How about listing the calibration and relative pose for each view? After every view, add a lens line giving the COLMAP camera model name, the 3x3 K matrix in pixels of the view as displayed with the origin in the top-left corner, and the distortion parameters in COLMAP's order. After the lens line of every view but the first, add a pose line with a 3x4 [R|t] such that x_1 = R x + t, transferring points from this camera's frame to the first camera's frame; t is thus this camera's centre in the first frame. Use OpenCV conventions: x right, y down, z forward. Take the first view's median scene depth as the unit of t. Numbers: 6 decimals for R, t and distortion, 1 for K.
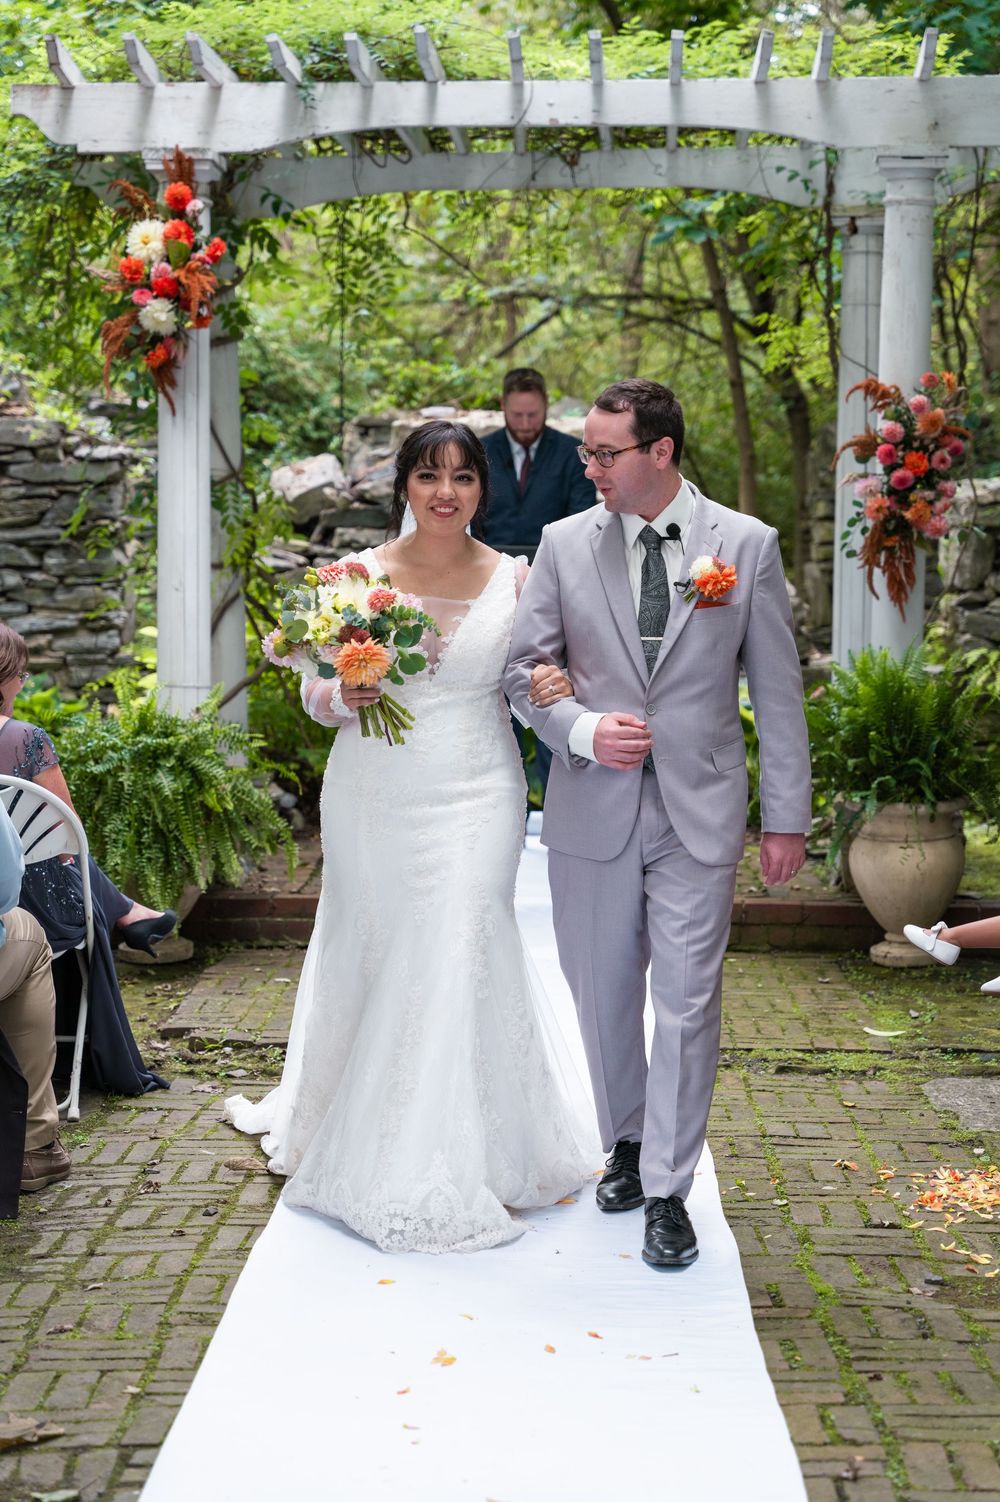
lens RADIAL K [[3026.0, 0, 563.6], [0, 3026.0, 800.0], [0, 0, 1]] dist [-0.033979, 0.000000]
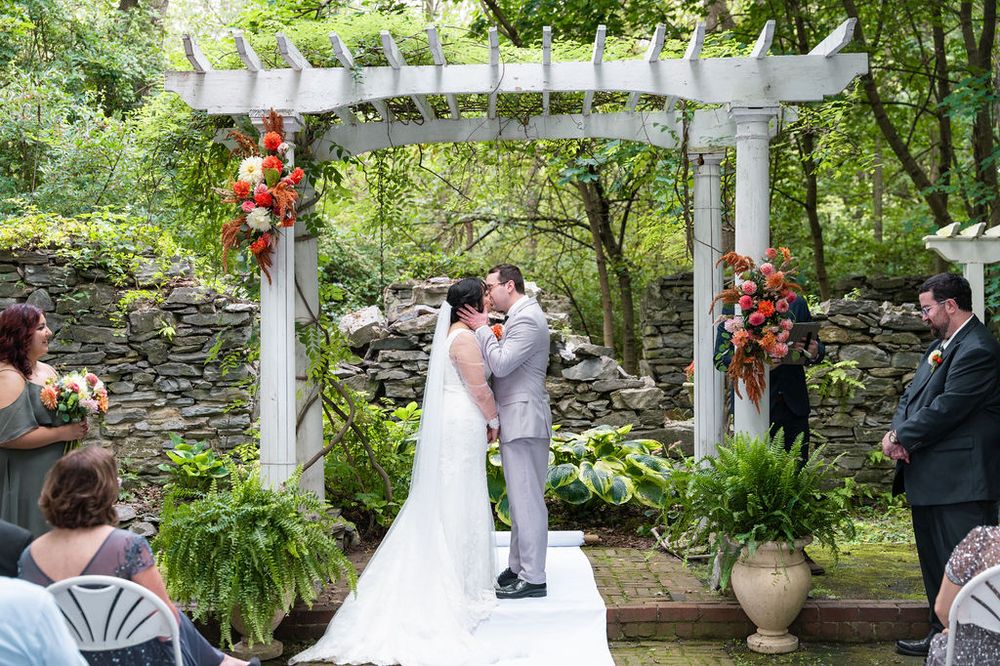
lens RADIAL K [[1449.9, 0, 499.1], [0, 1449.9, 327.9], [0, 0, 1]] dist [-0.038199, 0.000000]
pose [[0.999852, -0.016100, 0.006069, -0.019277], [0.016602, 0.995373, -0.094642, -0.034829], [-0.004517, 0.094729, 0.995493, 0.279561]]
